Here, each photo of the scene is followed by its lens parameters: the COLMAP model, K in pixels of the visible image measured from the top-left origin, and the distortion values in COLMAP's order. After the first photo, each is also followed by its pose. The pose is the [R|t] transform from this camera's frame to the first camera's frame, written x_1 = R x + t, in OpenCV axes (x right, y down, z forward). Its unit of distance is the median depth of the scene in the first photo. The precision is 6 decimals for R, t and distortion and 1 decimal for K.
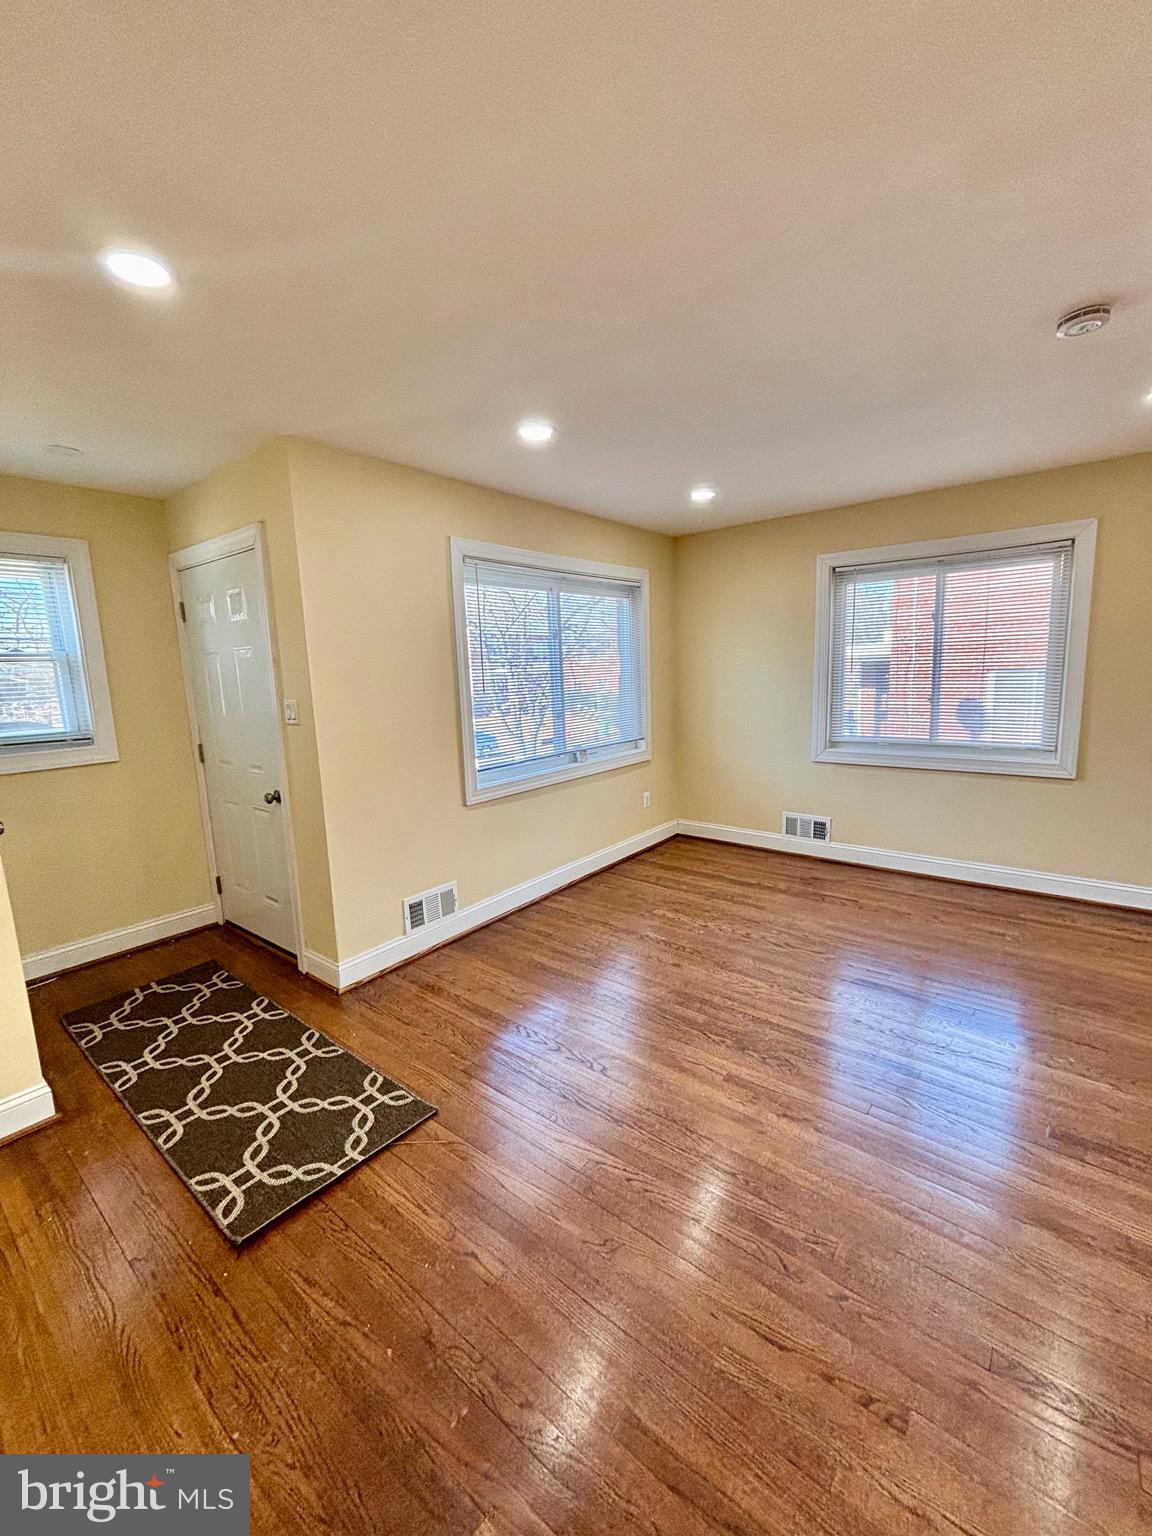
lens RADIAL K [[626.5, 0, 576.0], [0, 626.5, 768.0], [0, 0, 1]] dist [-0.006134, 0.001655]
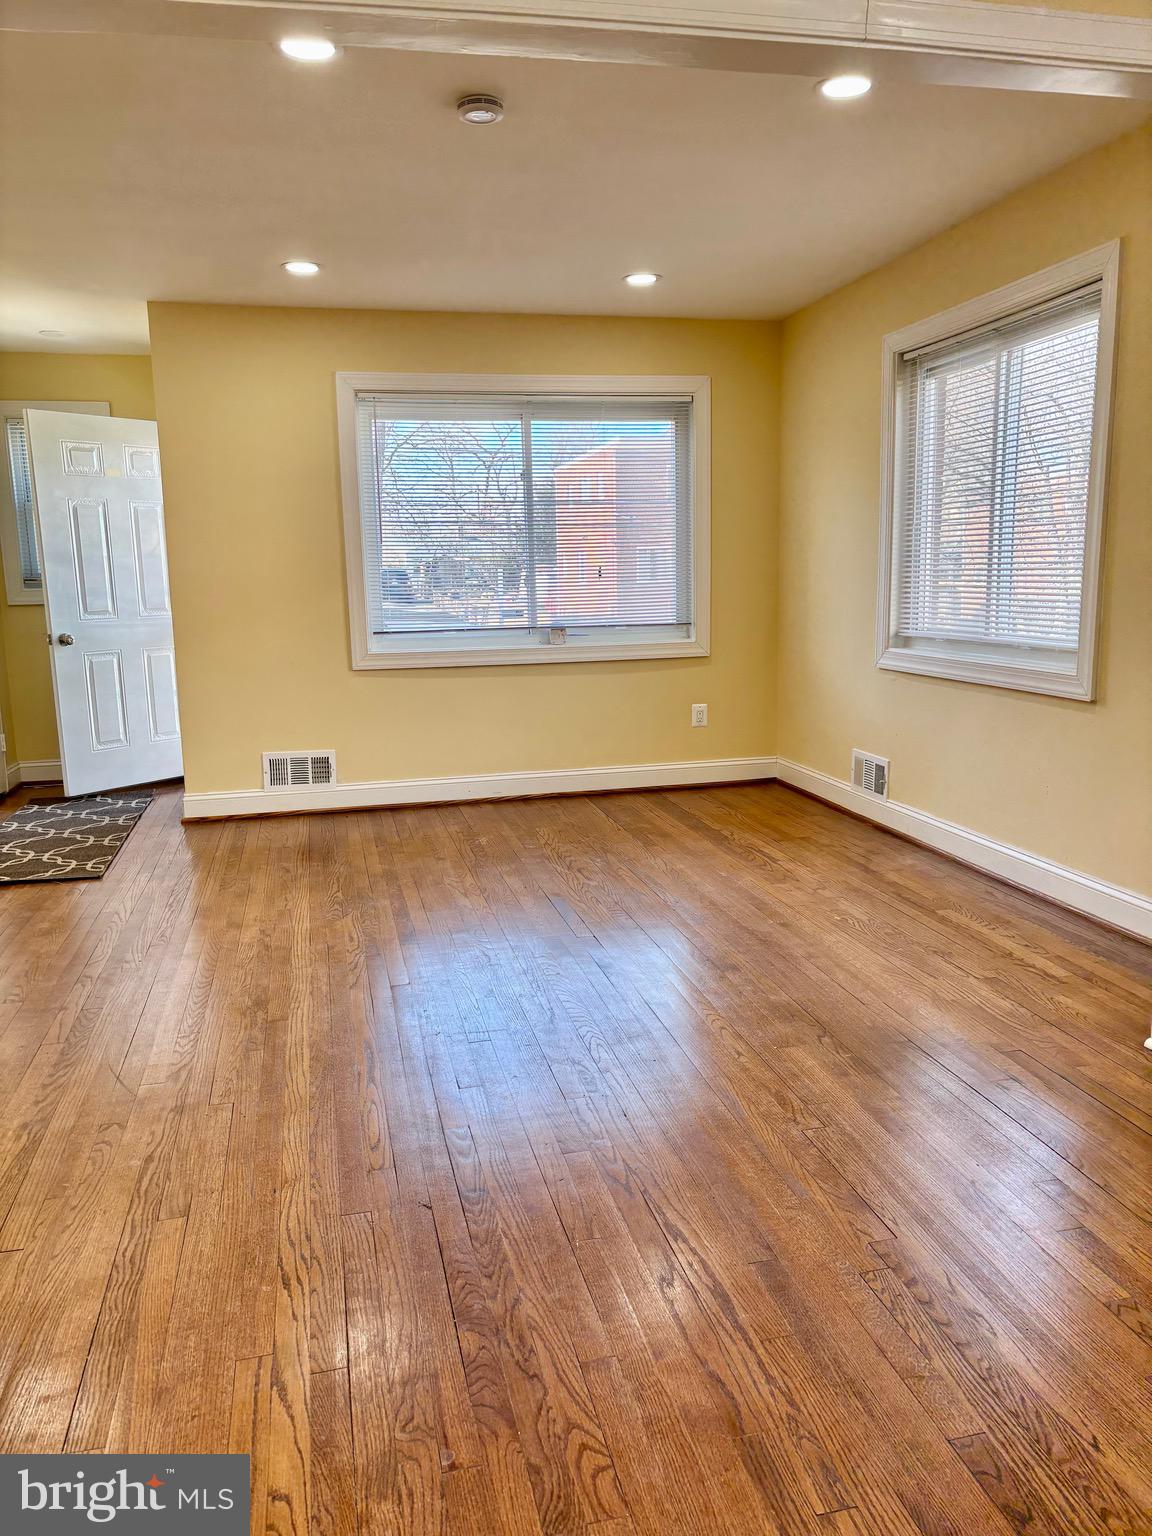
lens RADIAL K [[1161.0, 0, 576.0], [0, 1161.0, 768.0], [0, 0, 1]] dist [0.071352, -0.067236]
pose [[0.788298, 0.120795, -0.603320, 1.036998], [-0.106225, 0.992535, 0.059929, 0.061505], [0.606055, 0.016846, 0.795244, -0.134829]]
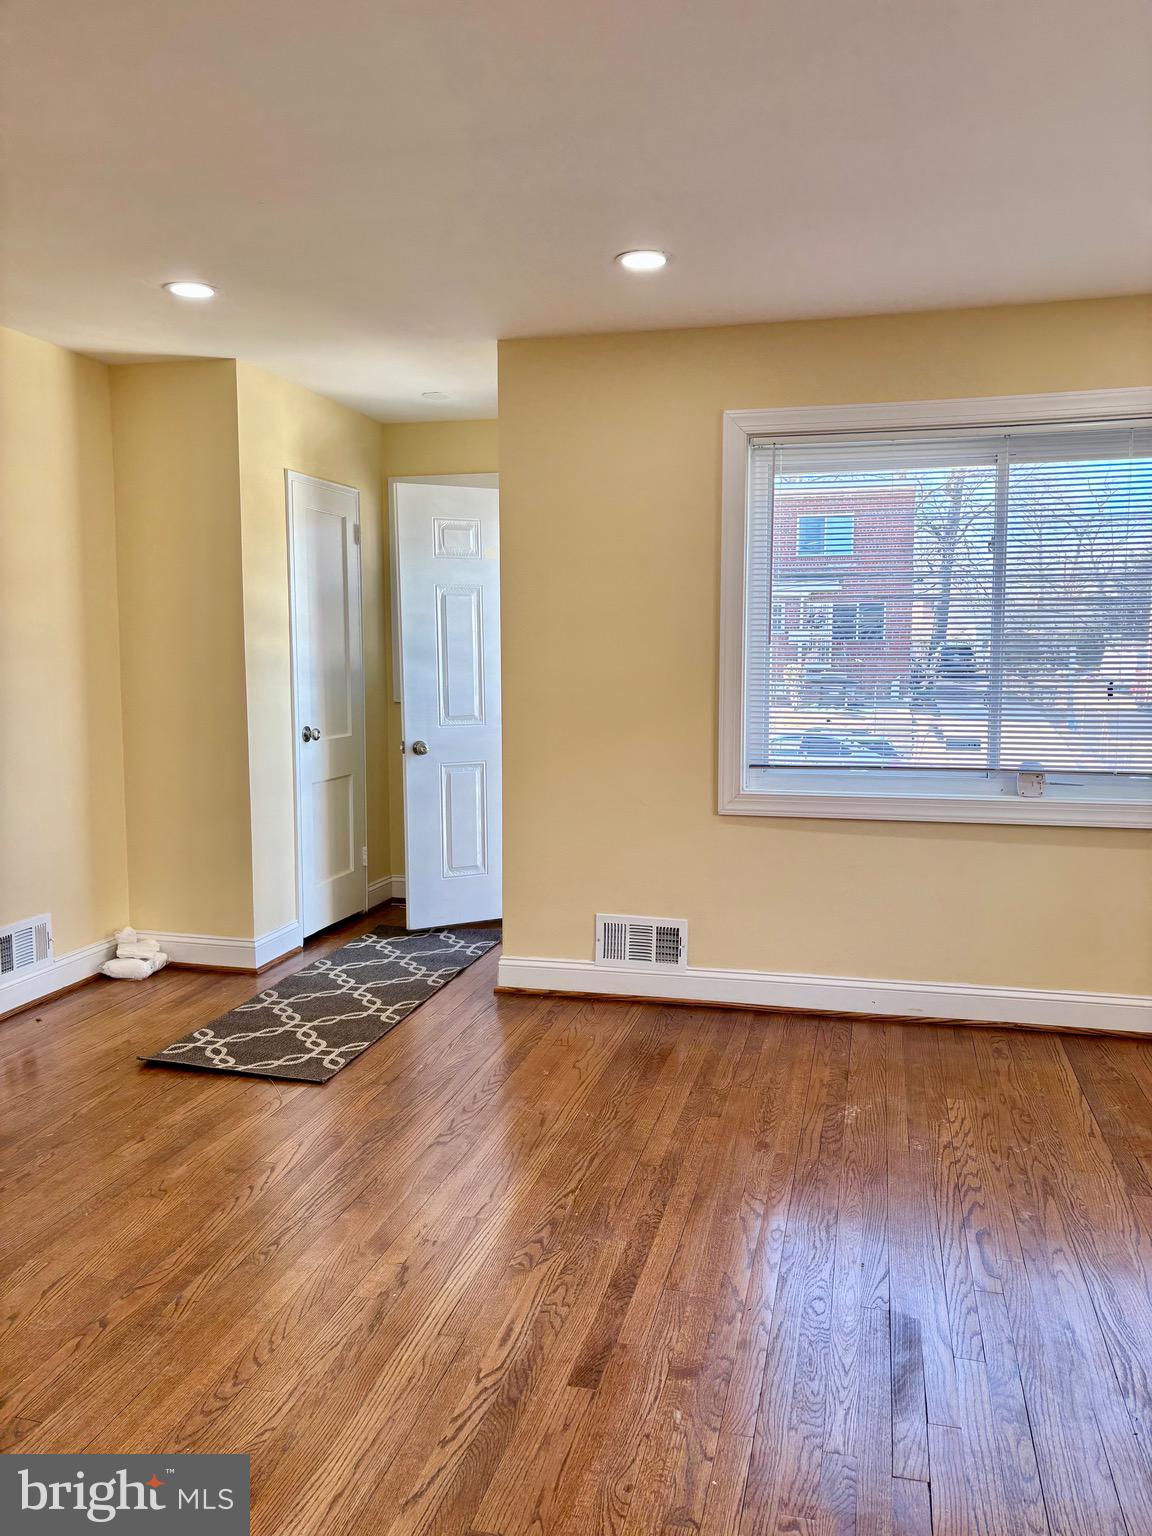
lens RADIAL K [[1152.4, 0, 576.0], [0, 1152.4, 768.0], [0, 0, 1]] dist [0.067360, -0.075886]
pose [[0.417997, 0.126307, -0.899625, 0.789552], [-0.159980, 0.985045, 0.063968, -0.038201], [0.894251, 0.117183, 0.431953, 0.310618]]
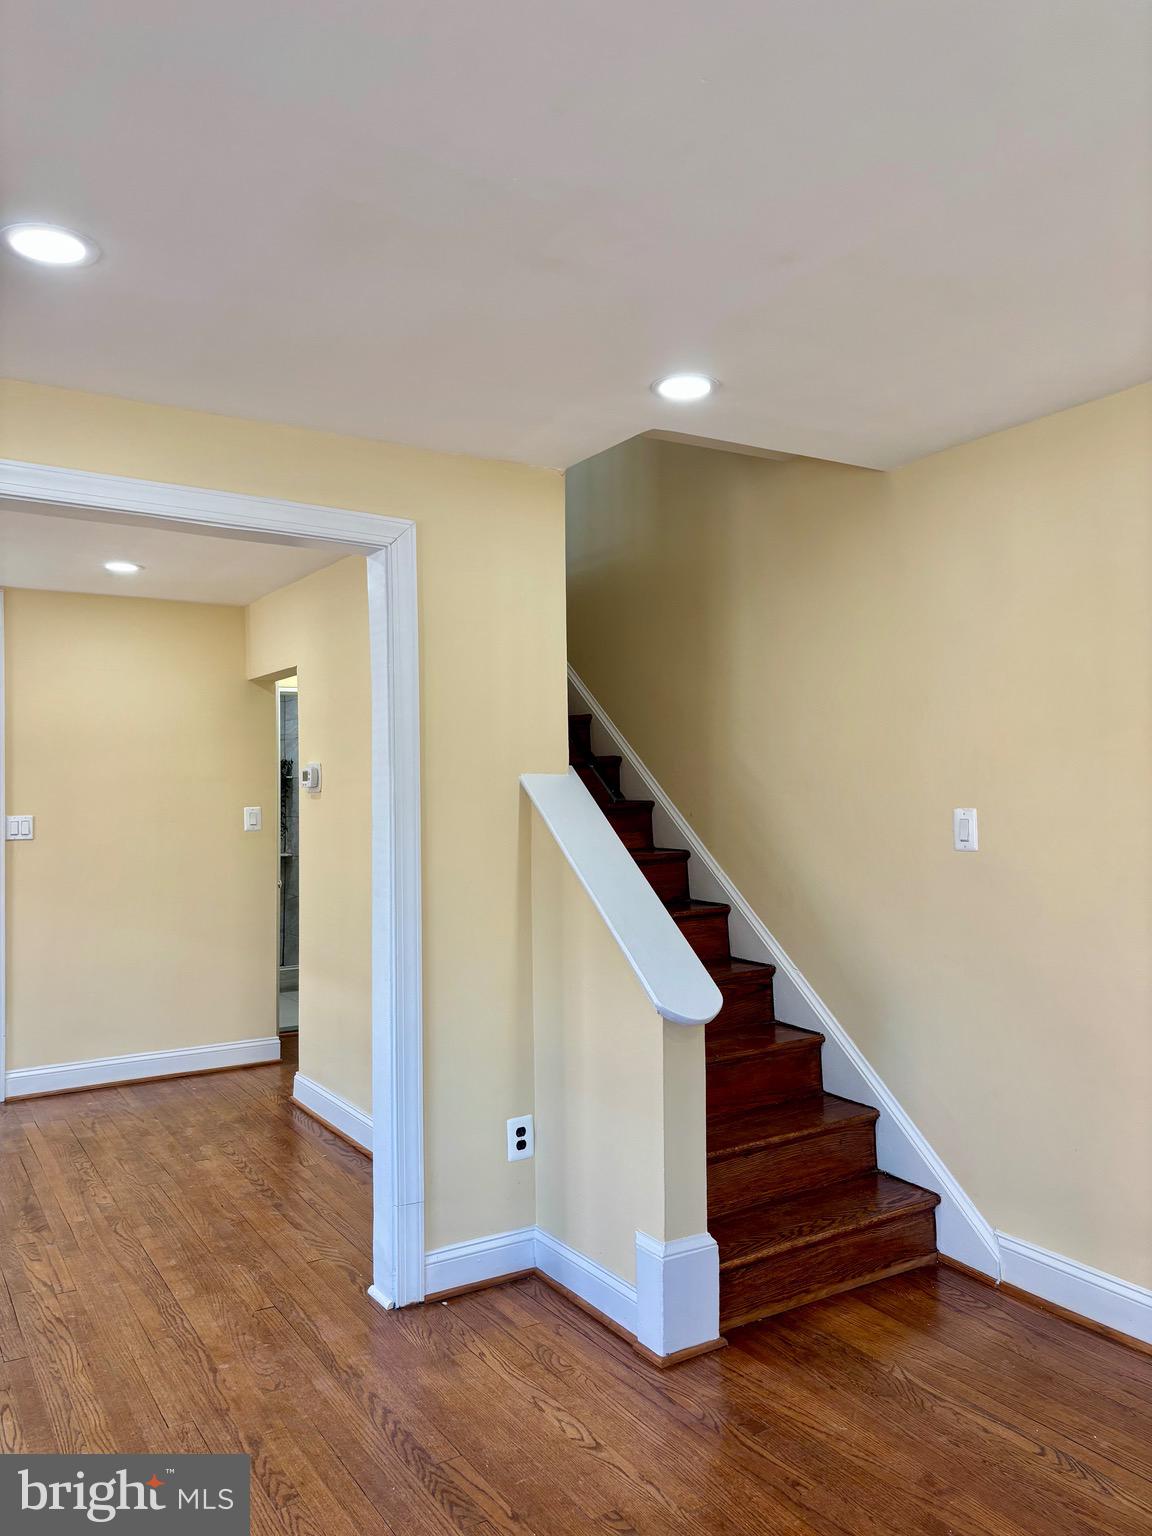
lens RADIAL K [[1152.4, 0, 576.0], [0, 1152.4, 768.0], [0, 0, 1]] dist [0.067360, -0.075886]
pose [[-0.942398, 0.051435, 0.330517, -0.038584], [0.097826, 0.987286, 0.125287, -0.128619], [-0.319870, 0.150404, -0.935447, 0.848719]]
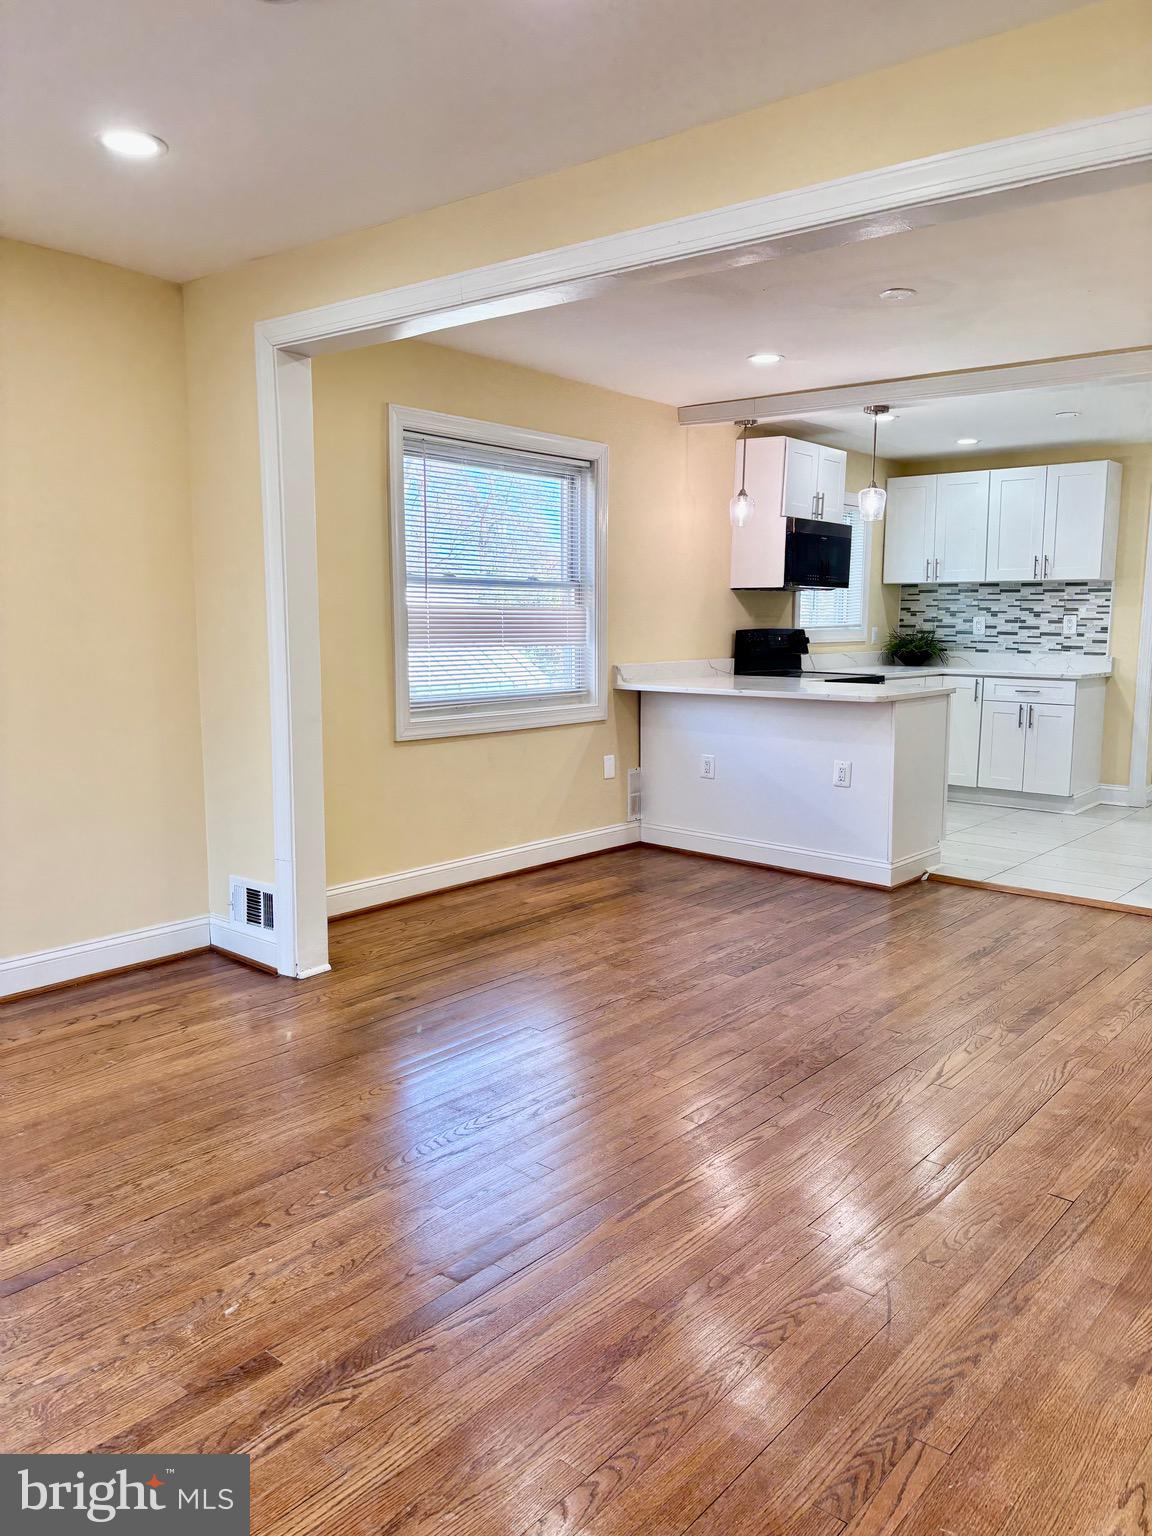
lens RADIAL K [[1159.5, 0, 576.0], [0, 1159.5, 768.0], [0, 0, 1]] dist [0.003103, 0.006089]
pose [[0.012069, -0.097540, 0.995158, -0.188726], [0.157691, 0.982963, 0.094432, -0.009871], [-0.987415, 0.155788, 0.027245, 0.393070]]
